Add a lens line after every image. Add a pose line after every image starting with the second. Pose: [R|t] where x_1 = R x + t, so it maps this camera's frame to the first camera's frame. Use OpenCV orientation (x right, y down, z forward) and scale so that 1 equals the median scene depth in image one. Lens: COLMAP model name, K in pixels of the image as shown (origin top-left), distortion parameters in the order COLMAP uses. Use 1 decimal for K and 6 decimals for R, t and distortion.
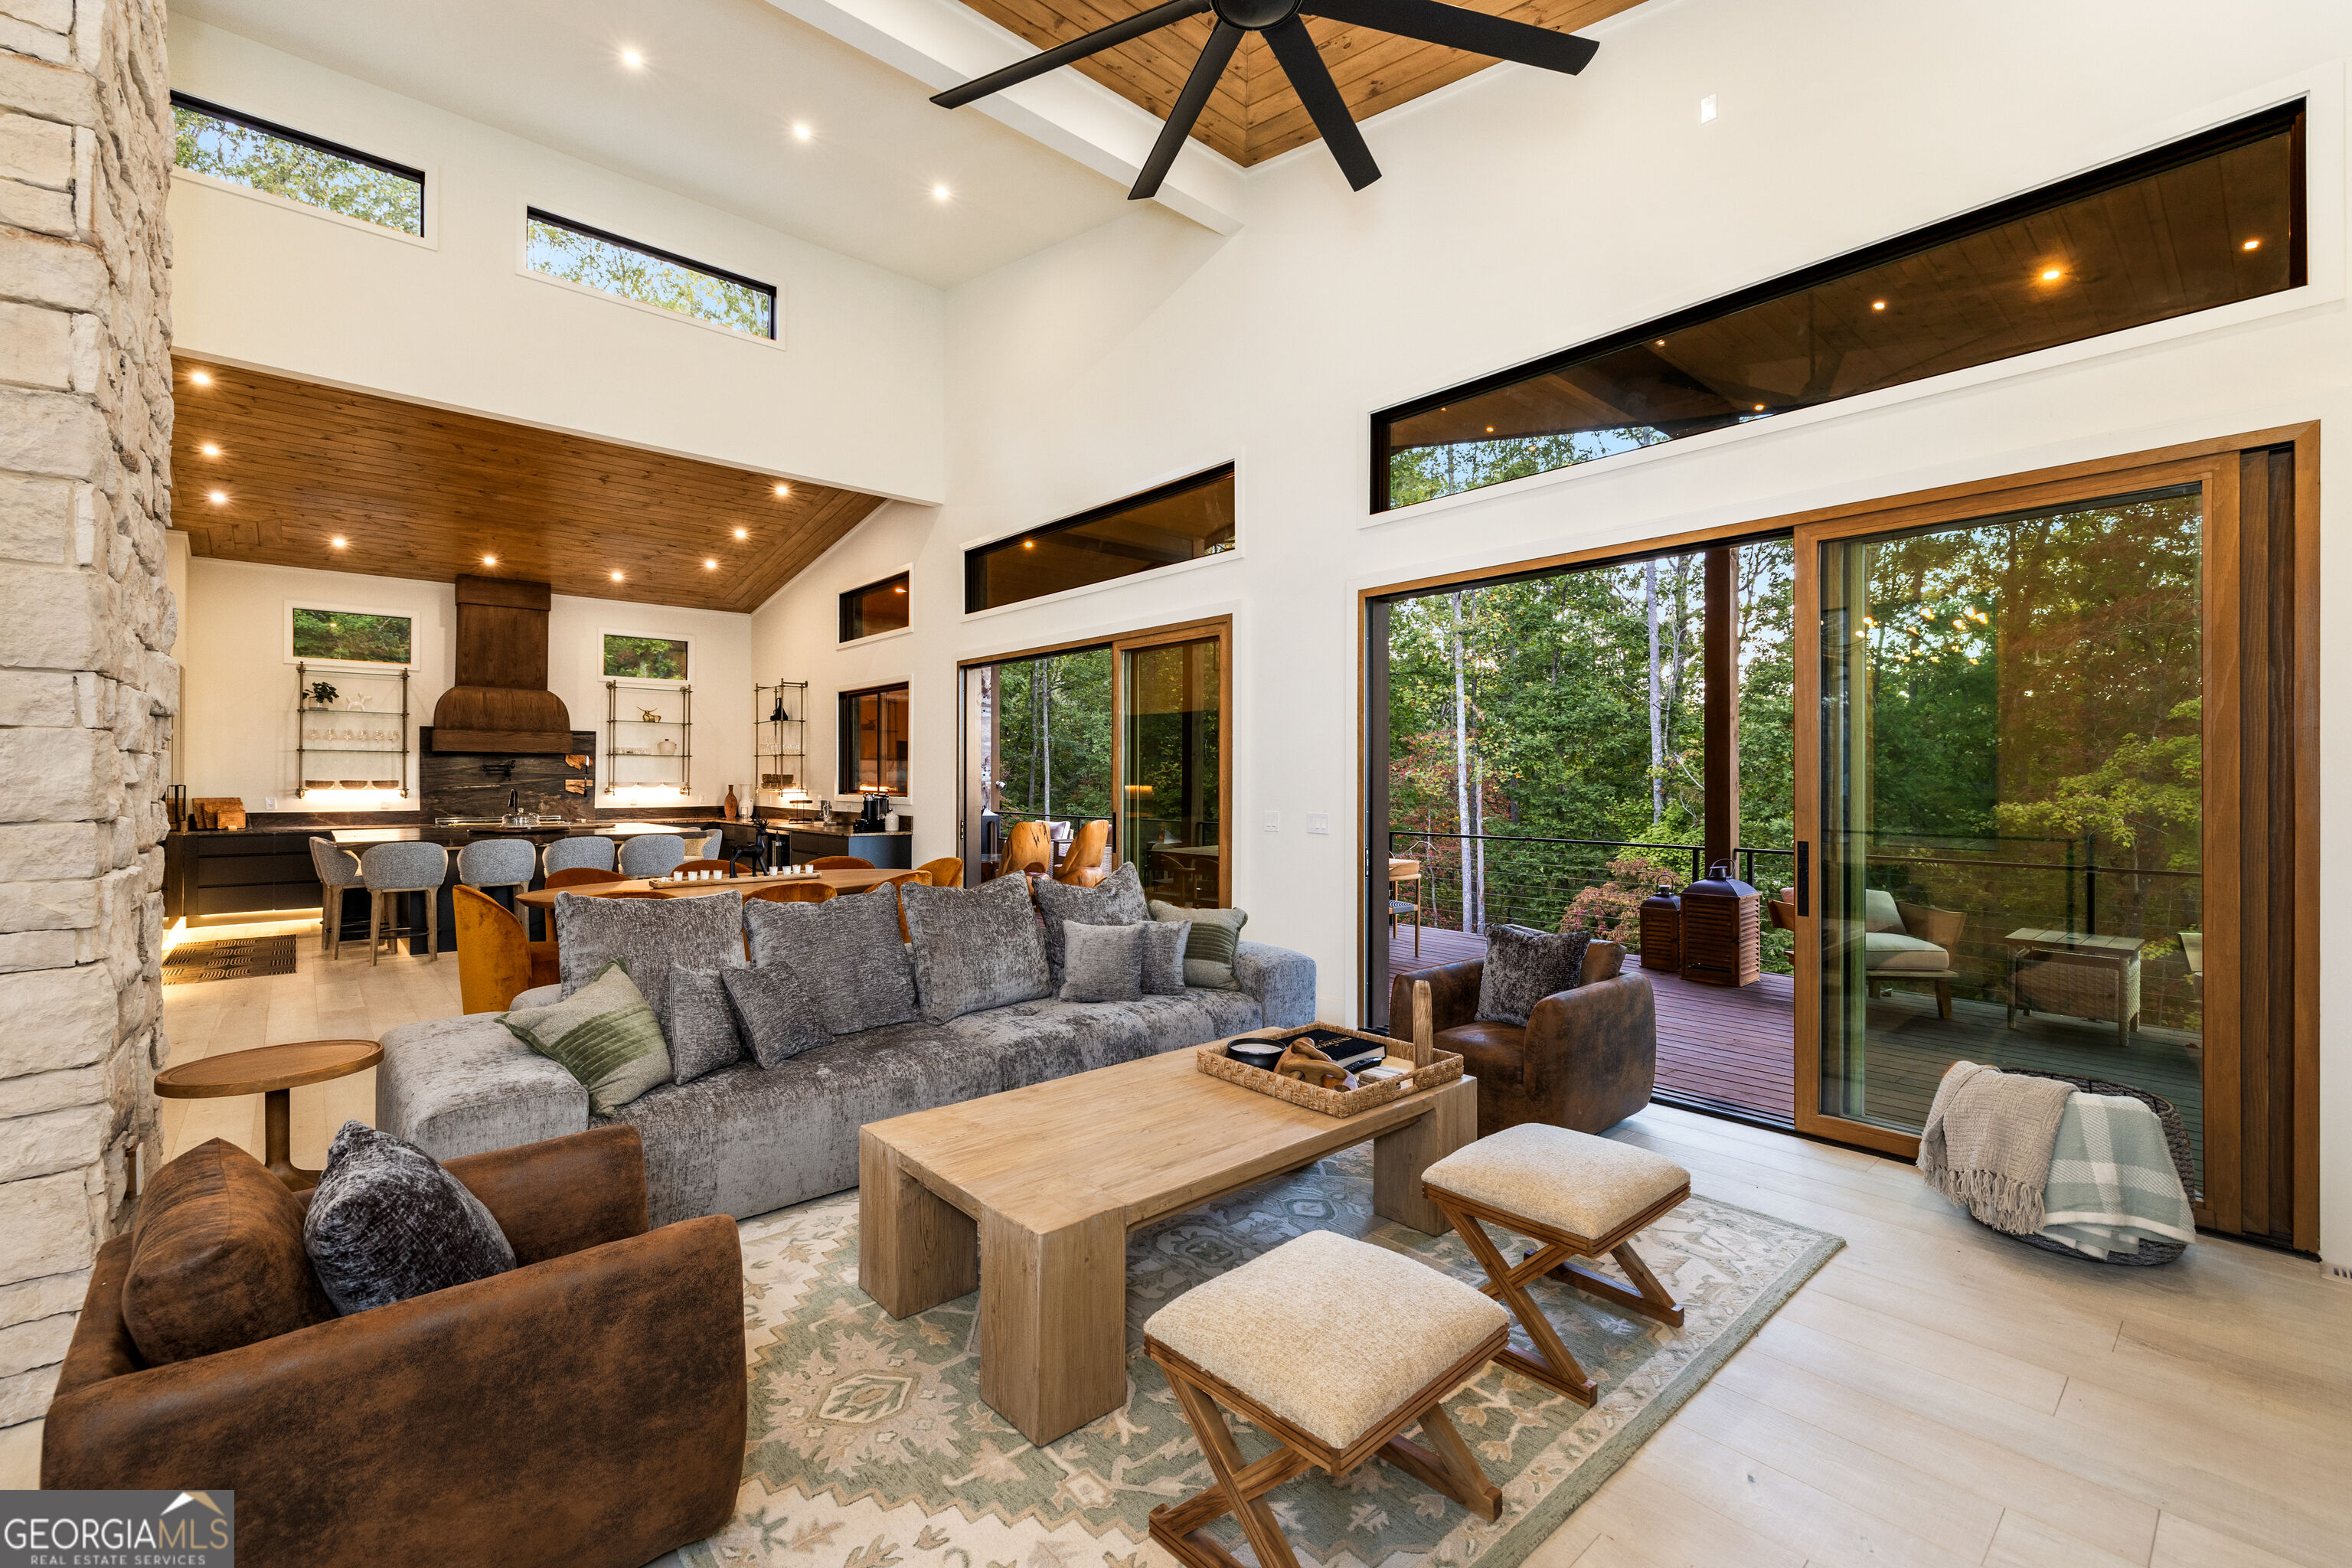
lens RADIAL K [[1008.3, 0, 1194.6], [0, 1008.3, 790.9], [0, 0, 1]] dist [0.002515, -0.000125]
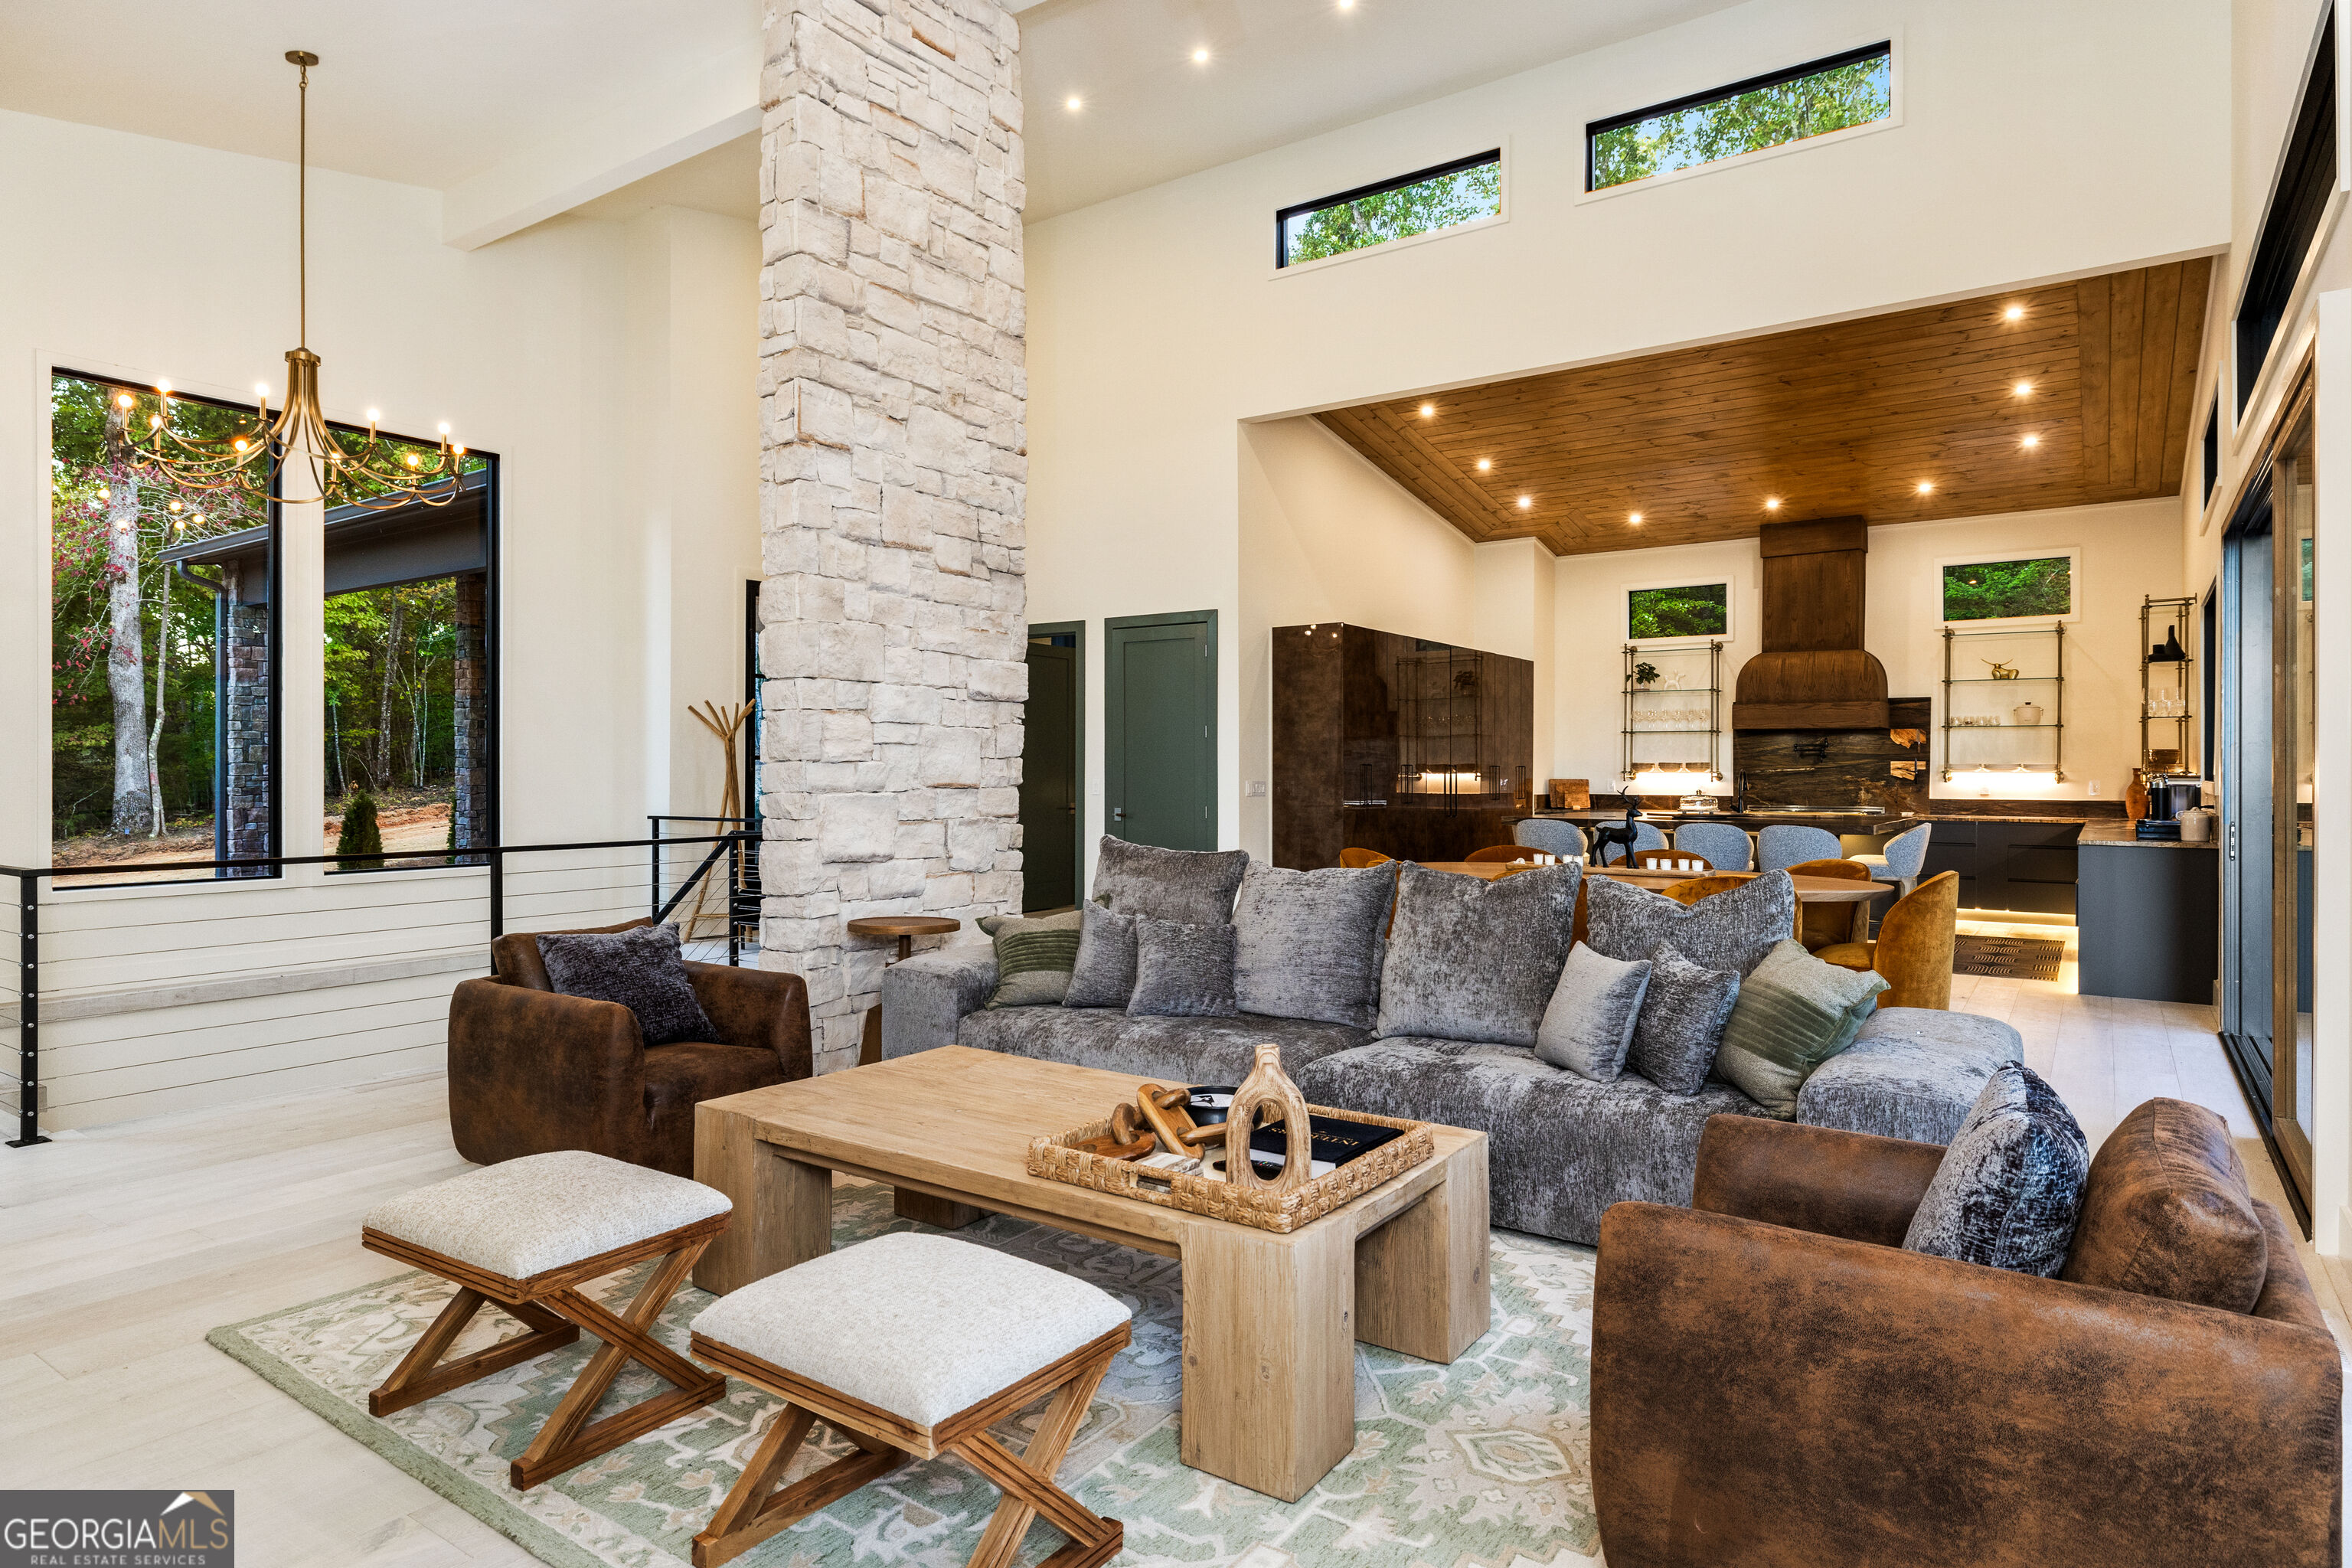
lens RADIAL K [[1321.1, 0, 1181.0], [0, 1321.1, 770.0], [0, 0, 1]] dist [0.005028, 0.000297]
pose [[0.215224, 0.004507, -0.976554, 0.267414], [-0.007529, 0.999967, 0.002955, -0.003429], [0.976536, 0.006717, 0.215251, 0.259028]]
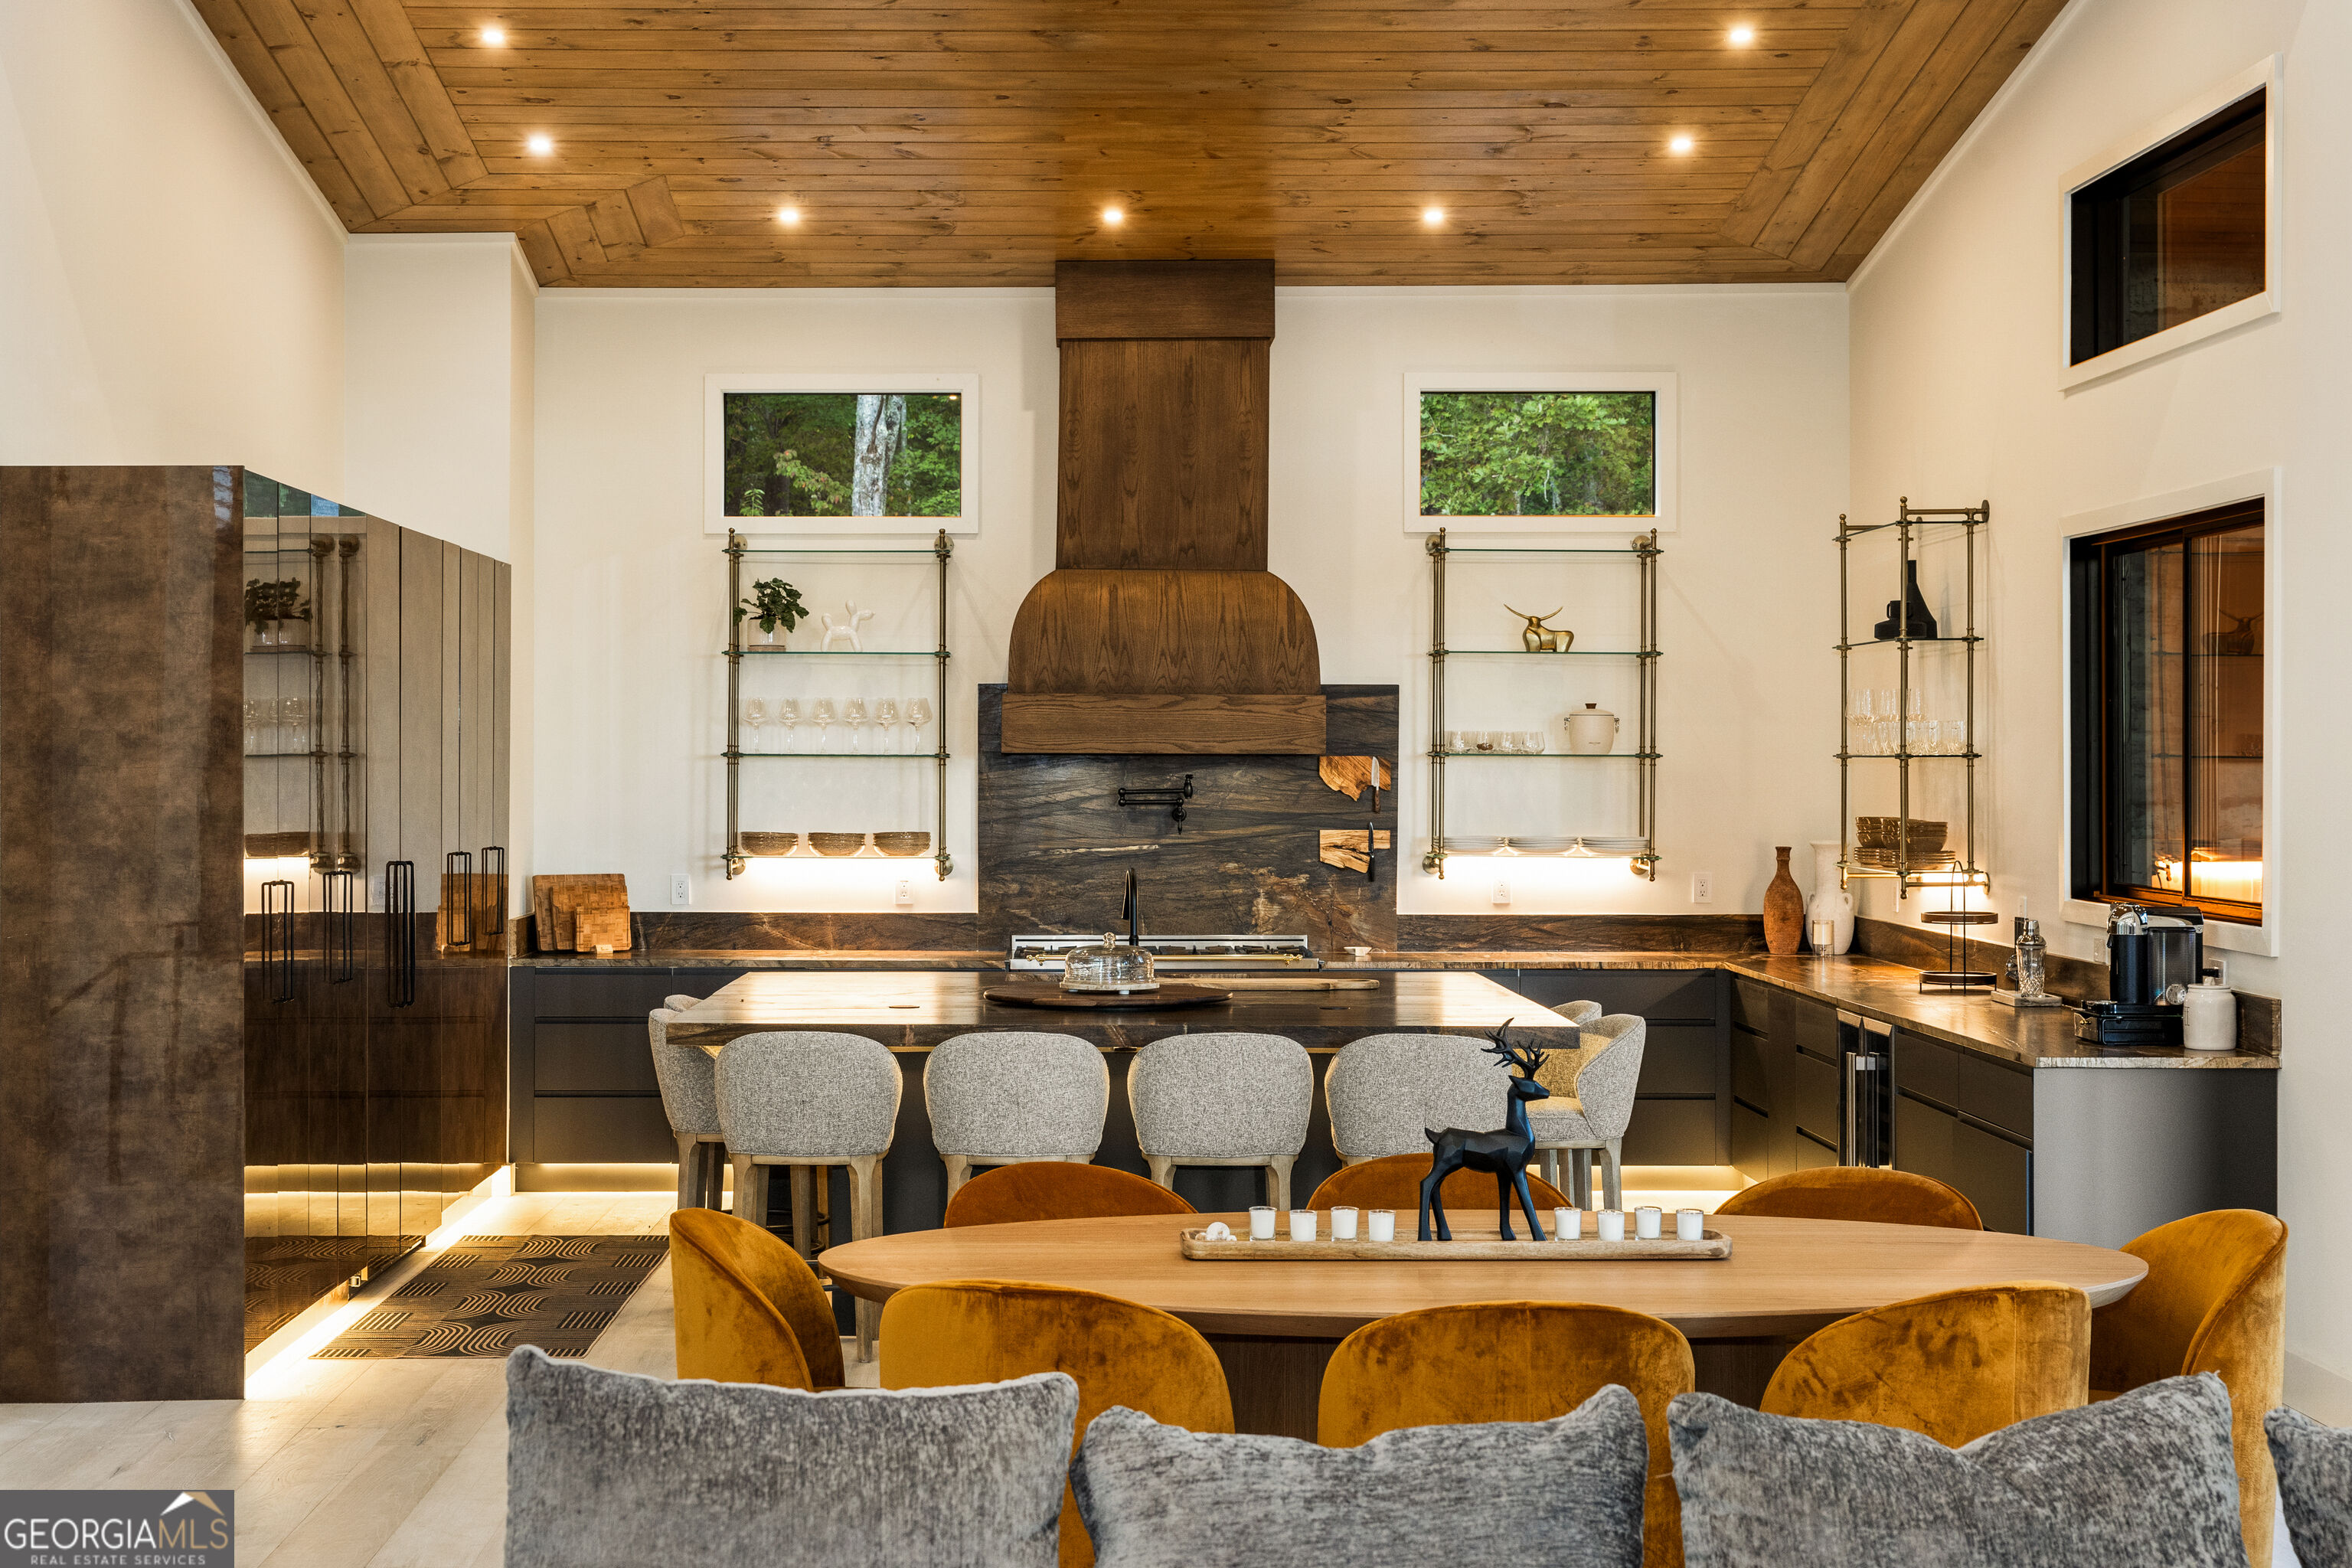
lens RADIAL K [[3333.4, 0, 1129.6], [0, 3333.4, 759.9], [0, 0, 1]] dist [0.019120, 0.000000]
pose [[0.737686, 0.004416, -0.675129, 0.089885], [-0.007741, 0.999968, -0.001918, -0.033611], [0.675099, 0.006641, 0.737697, 0.136924]]
